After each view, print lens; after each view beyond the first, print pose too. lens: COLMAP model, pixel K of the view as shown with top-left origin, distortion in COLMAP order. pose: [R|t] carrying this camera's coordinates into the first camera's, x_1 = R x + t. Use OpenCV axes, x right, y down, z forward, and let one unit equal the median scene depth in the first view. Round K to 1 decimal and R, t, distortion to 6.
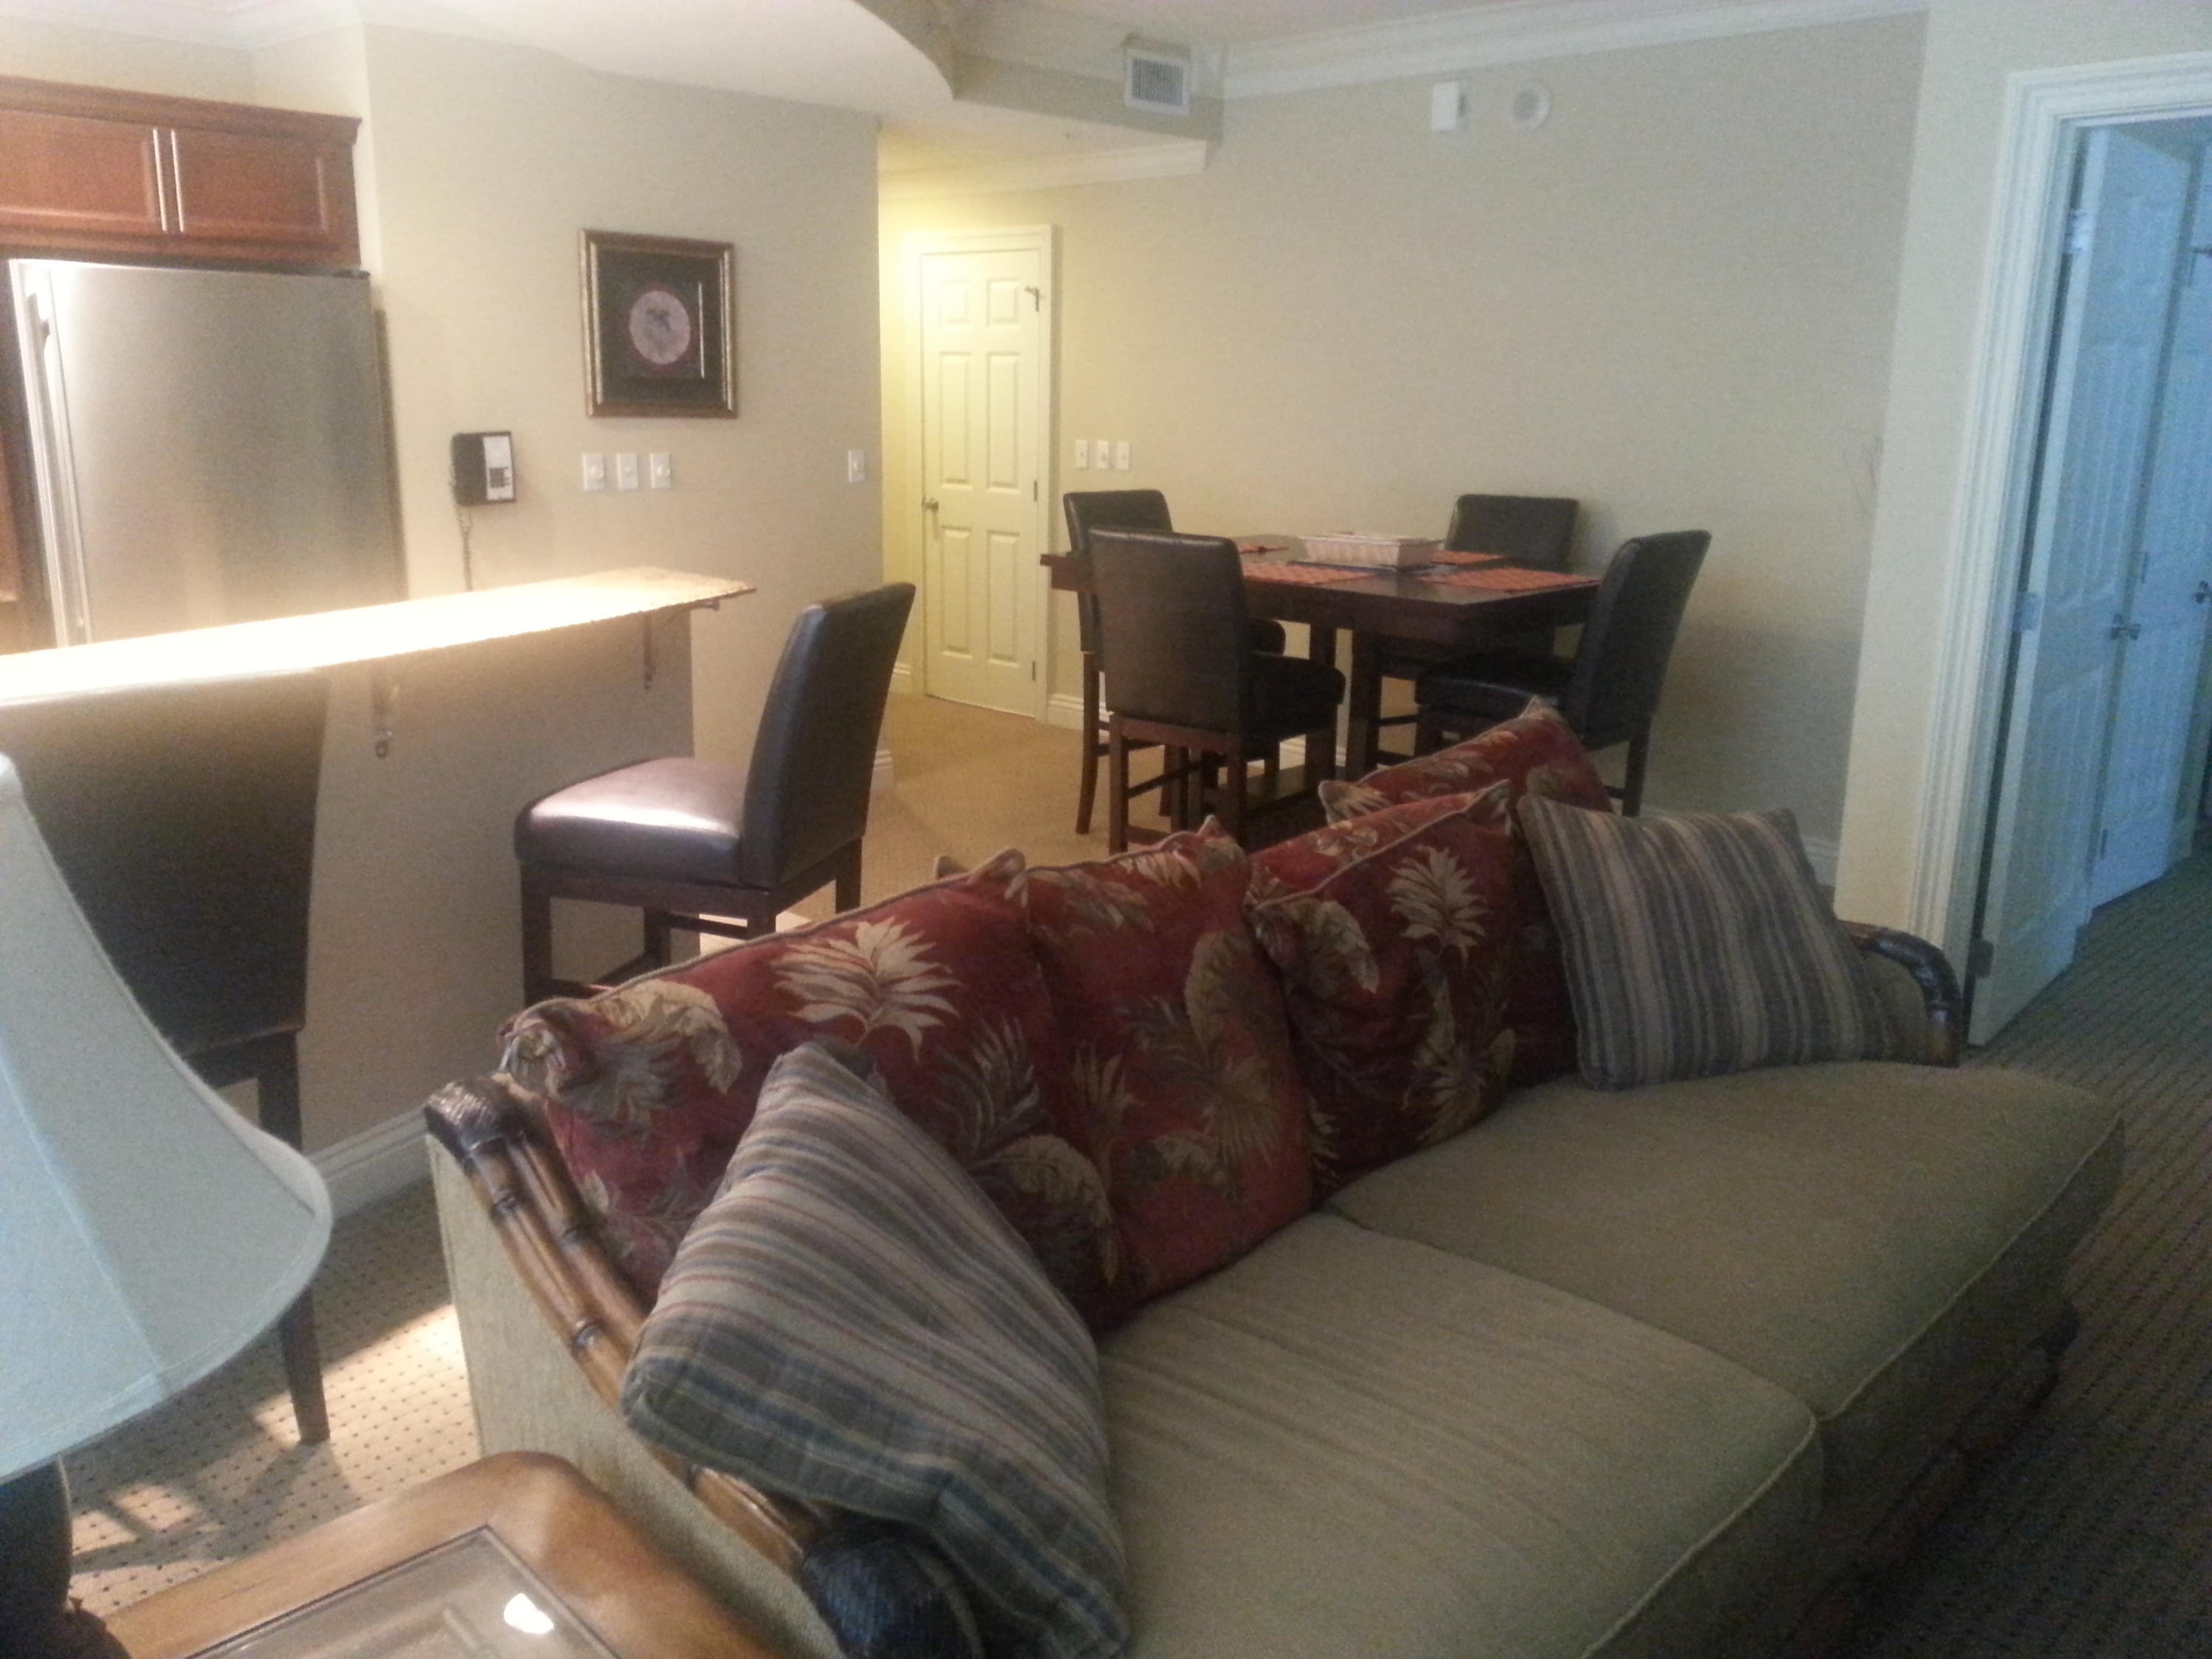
lens RADIAL K [[1769.6, 0, 1098.3], [0, 1769.6, 806.1], [0, 0, 1]] dist [0.057748, -0.084052]
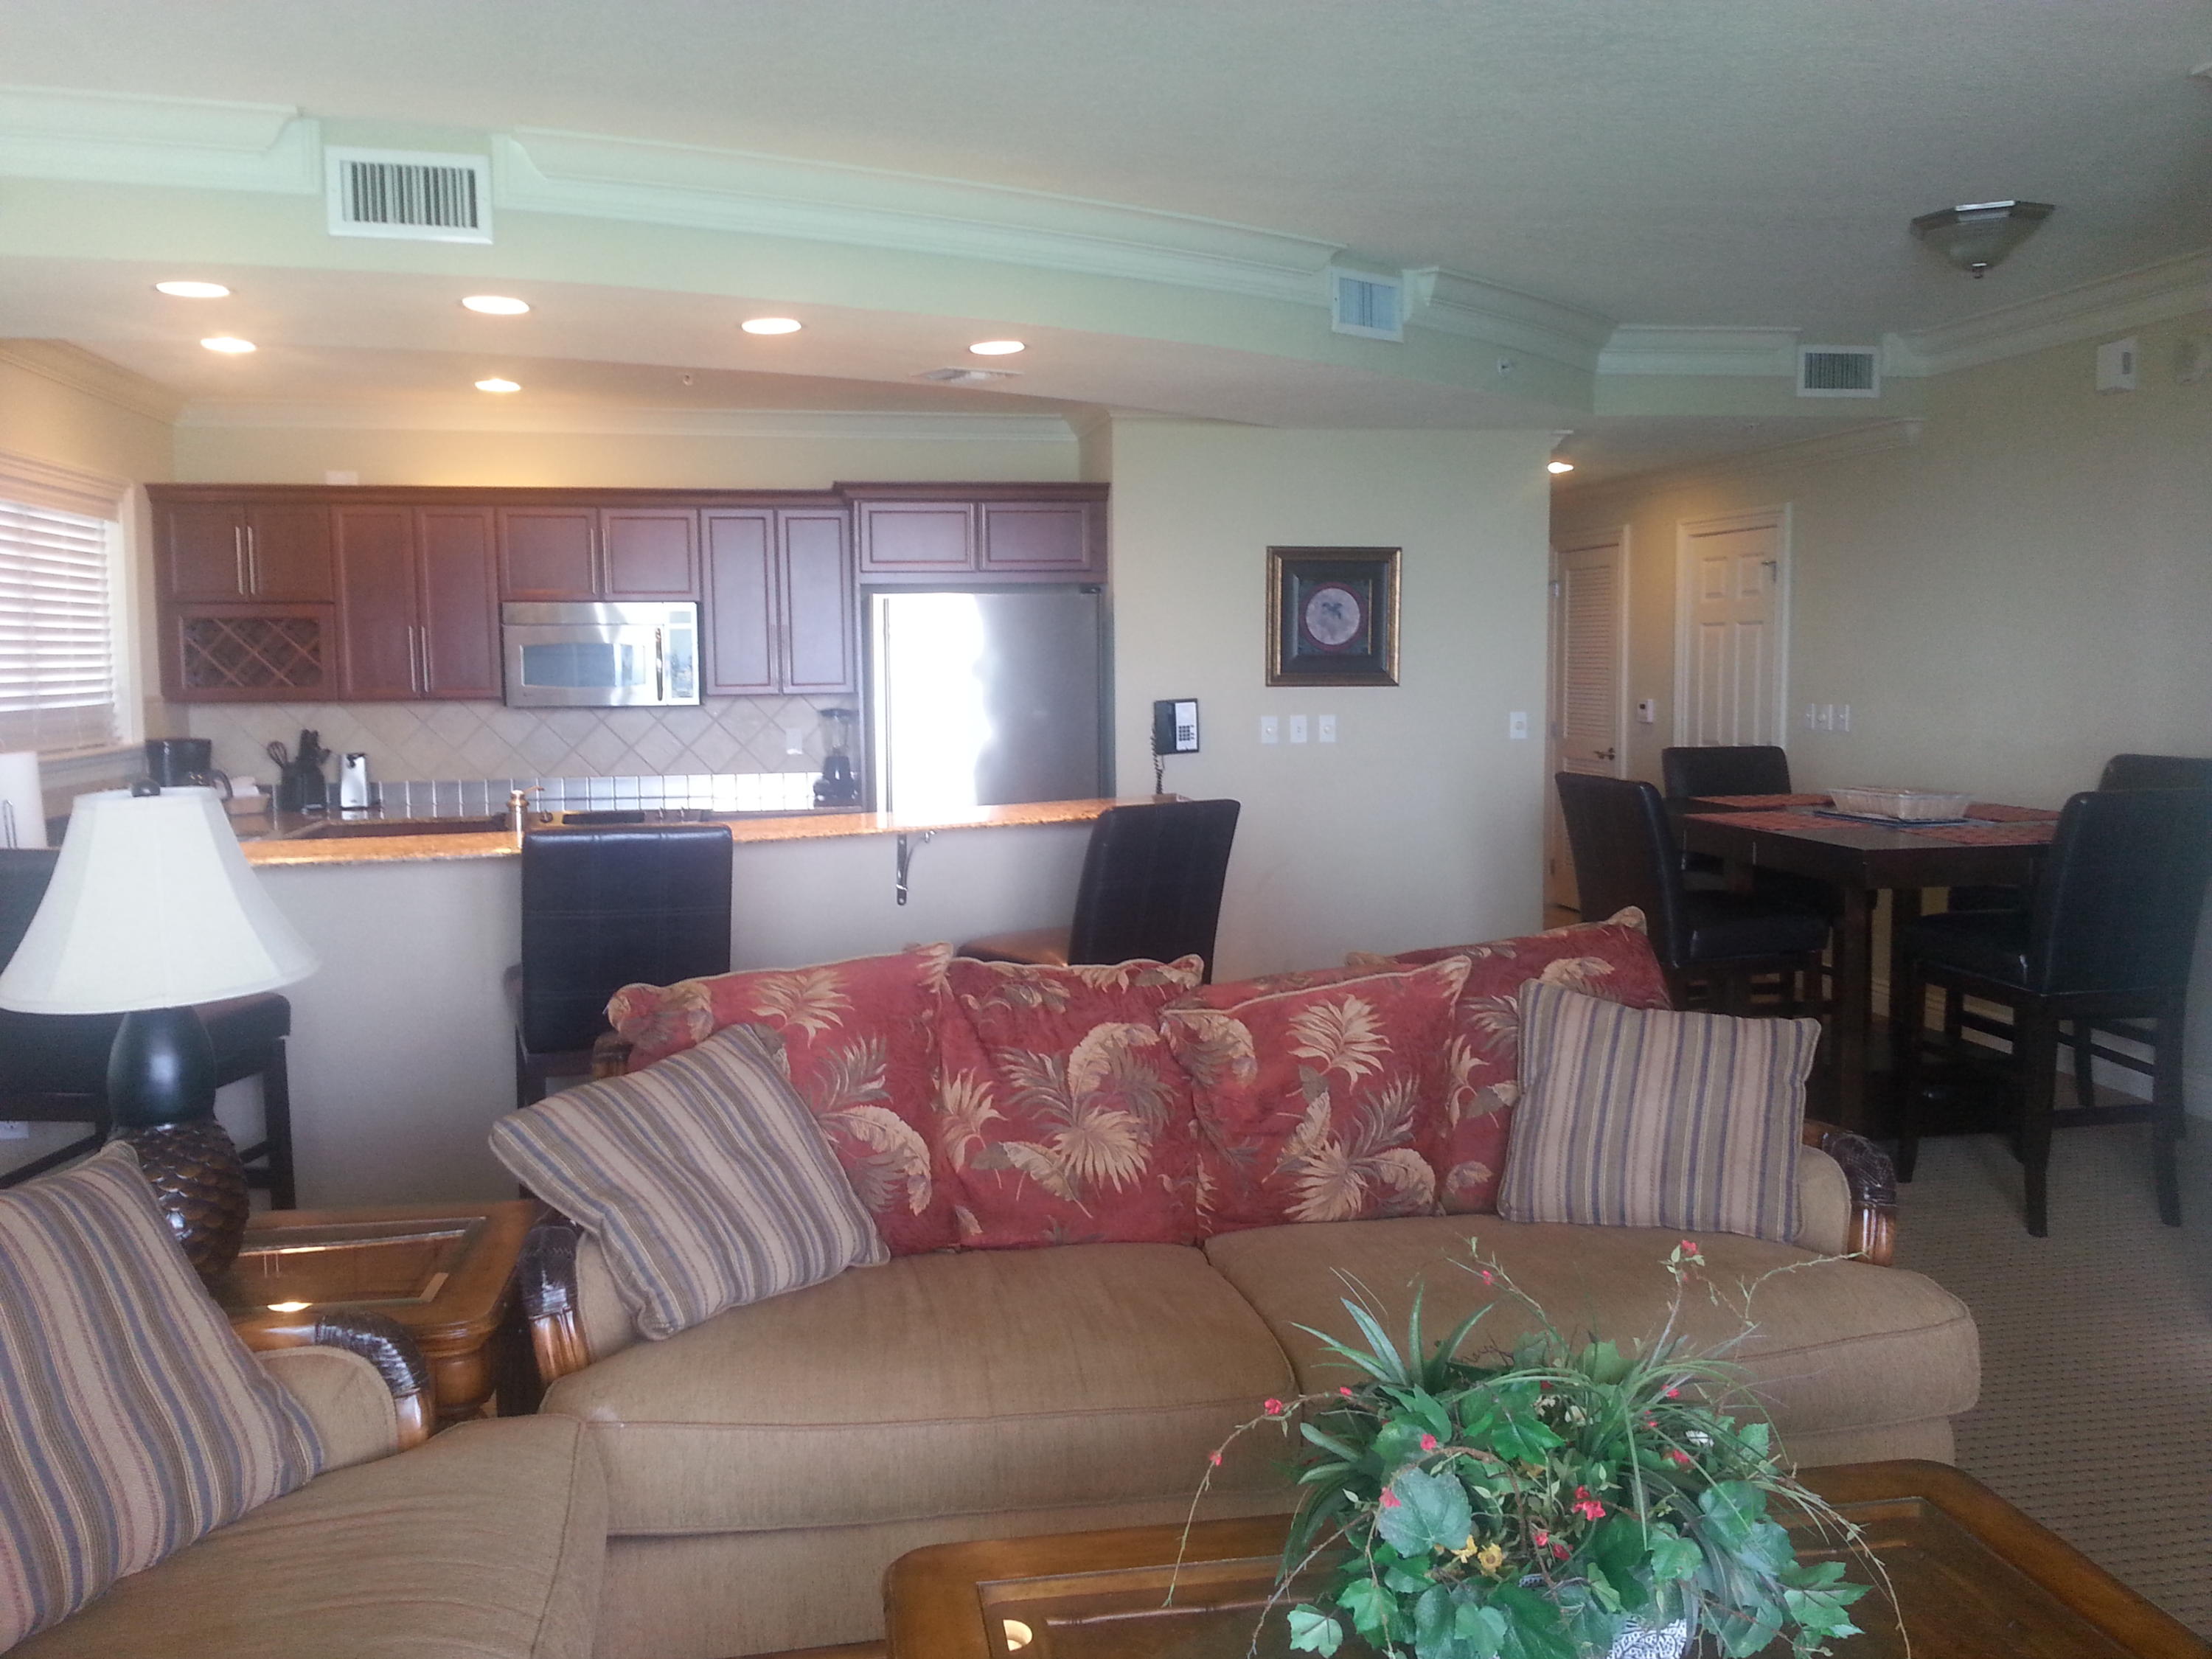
lens RADIAL K [[1765.2, 0, 1079.4], [0, 1765.2, 782.6], [0, 0, 1]] dist [0.099417, -0.142773]
pose [[0.805479, 0.017182, -0.592376, 0.376426], [-0.114570, 0.985237, -0.127208, 0.027428], [0.581445, 0.170332, 0.795556, -0.081646]]
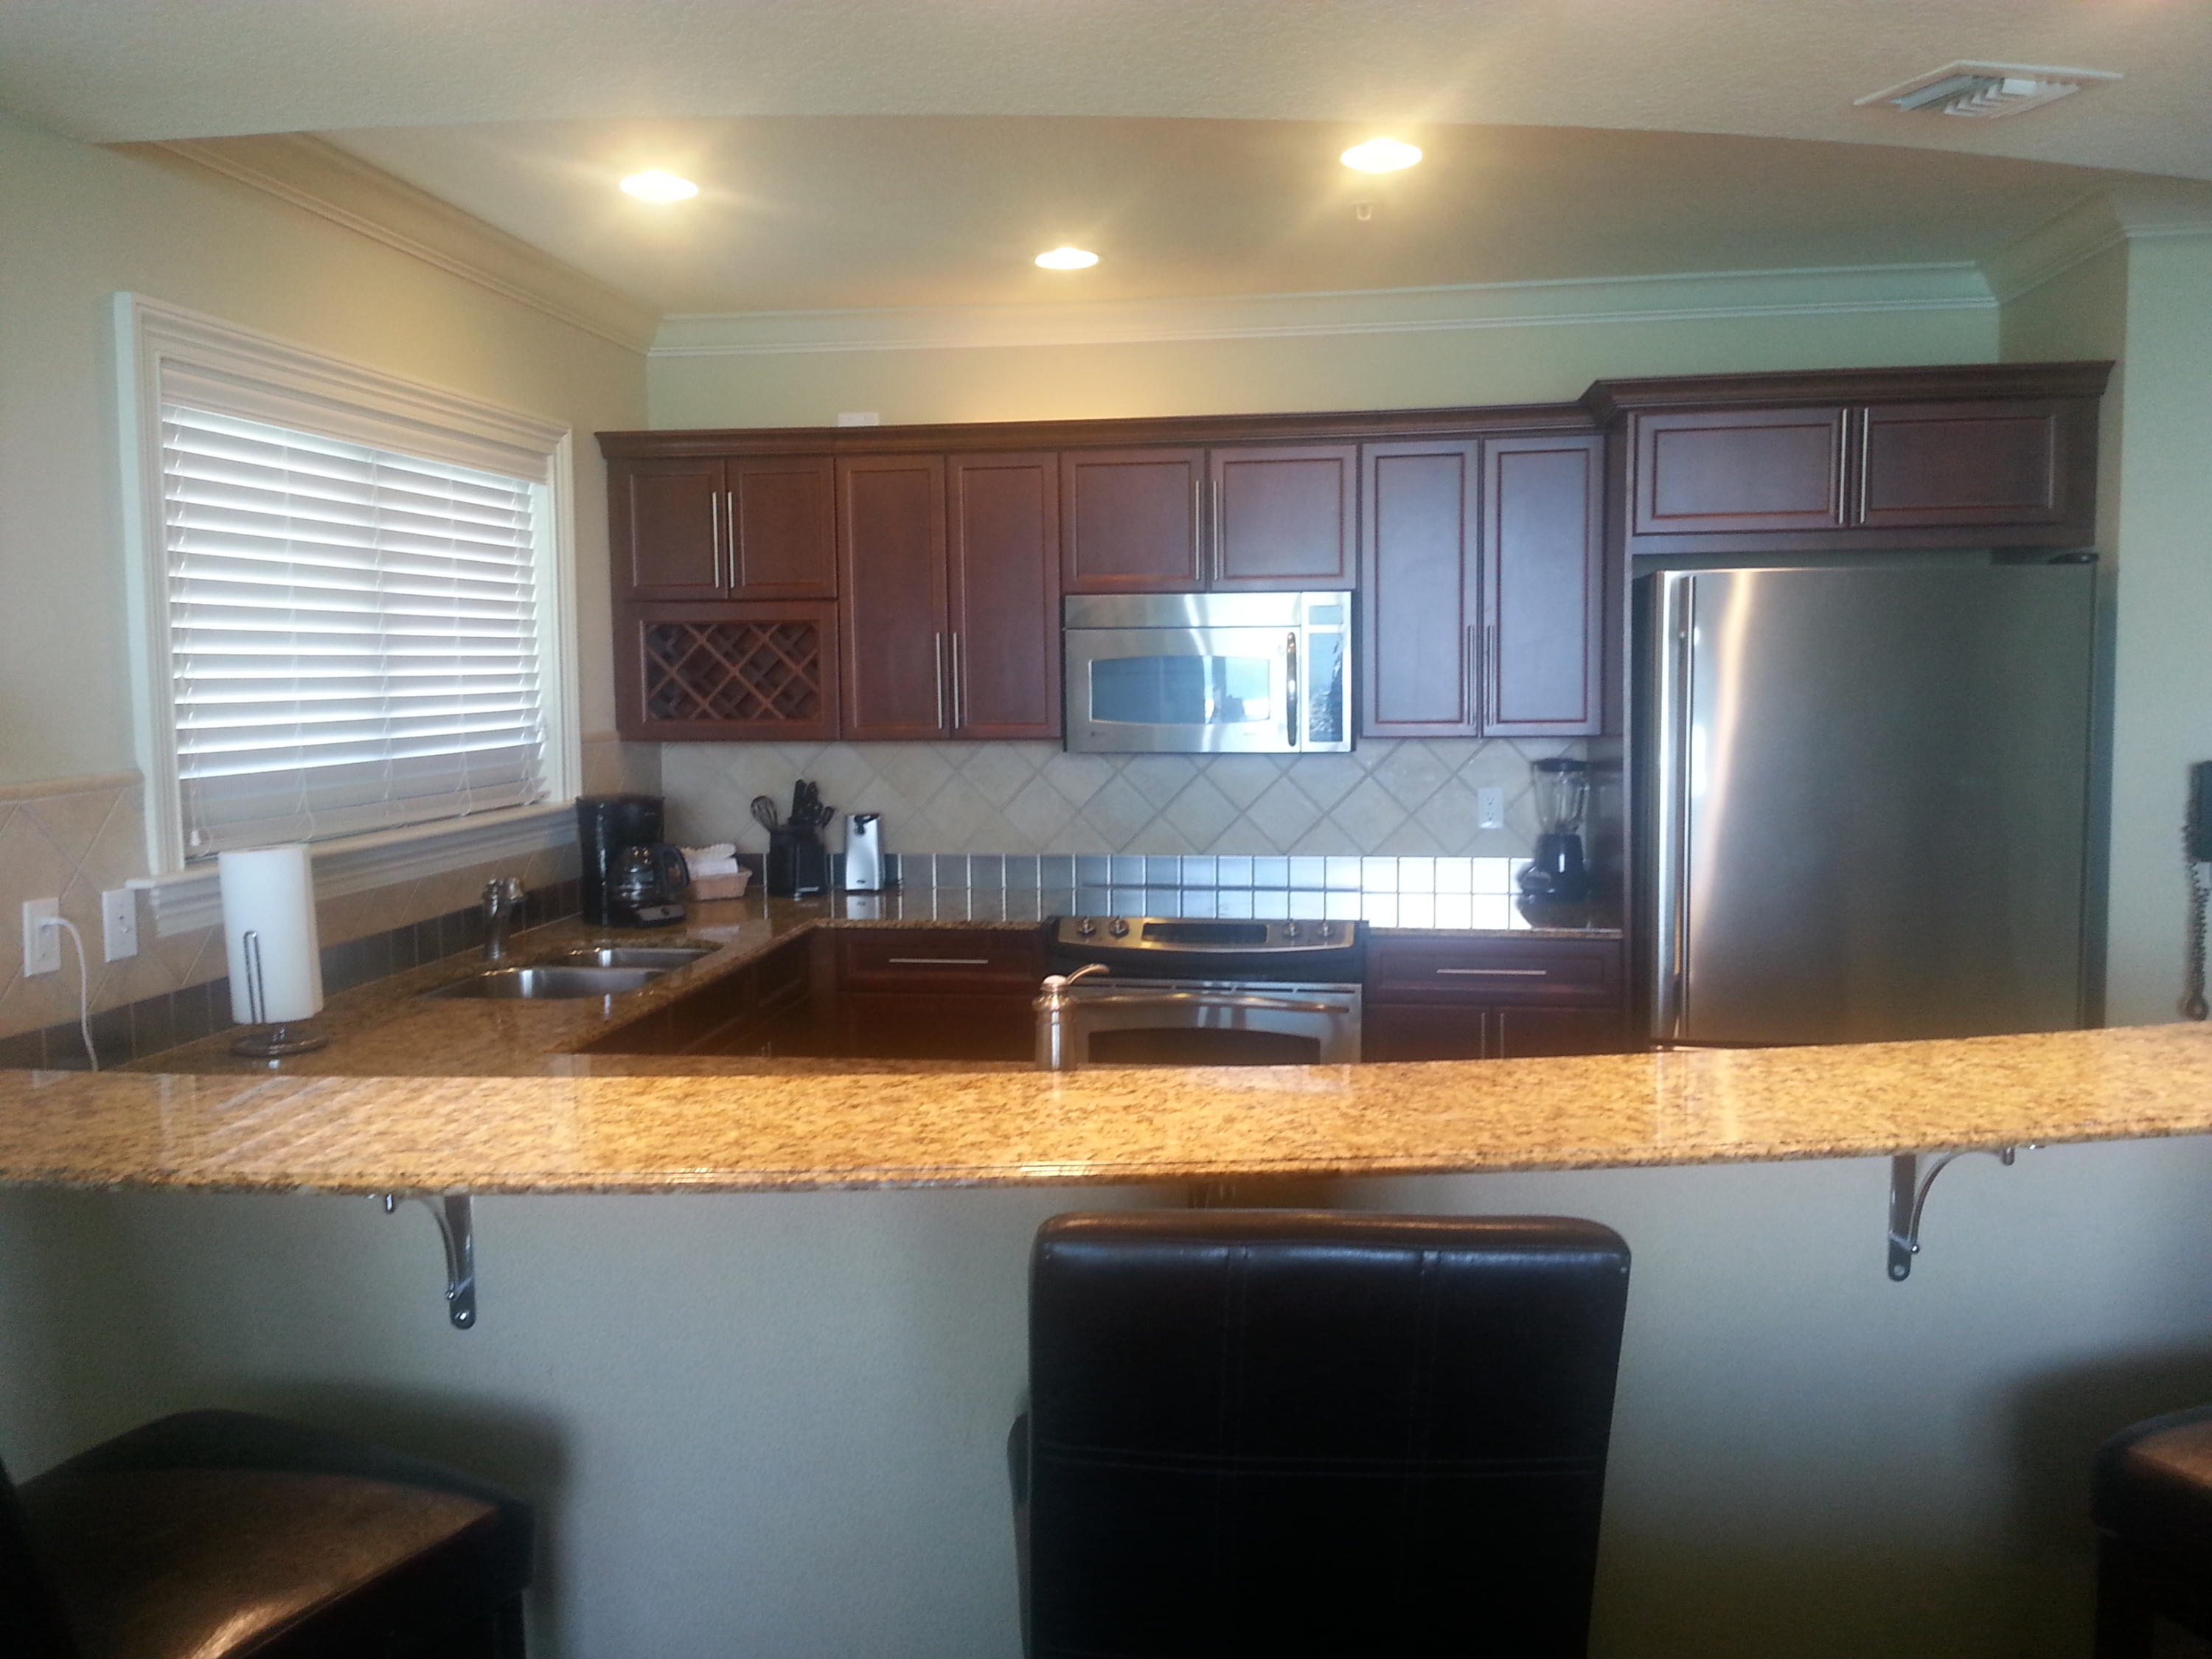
lens RADIAL K [[1769.6, 0, 1098.3], [0, 1769.6, 806.1], [0, 0, 1]] dist [0.057748, -0.084052]
pose [[0.587340, 0.042725, -0.808212, -0.033250], [-0.169822, 0.982881, -0.071454, -0.061519], [0.791323, 0.179220, 0.584540, 0.219145]]
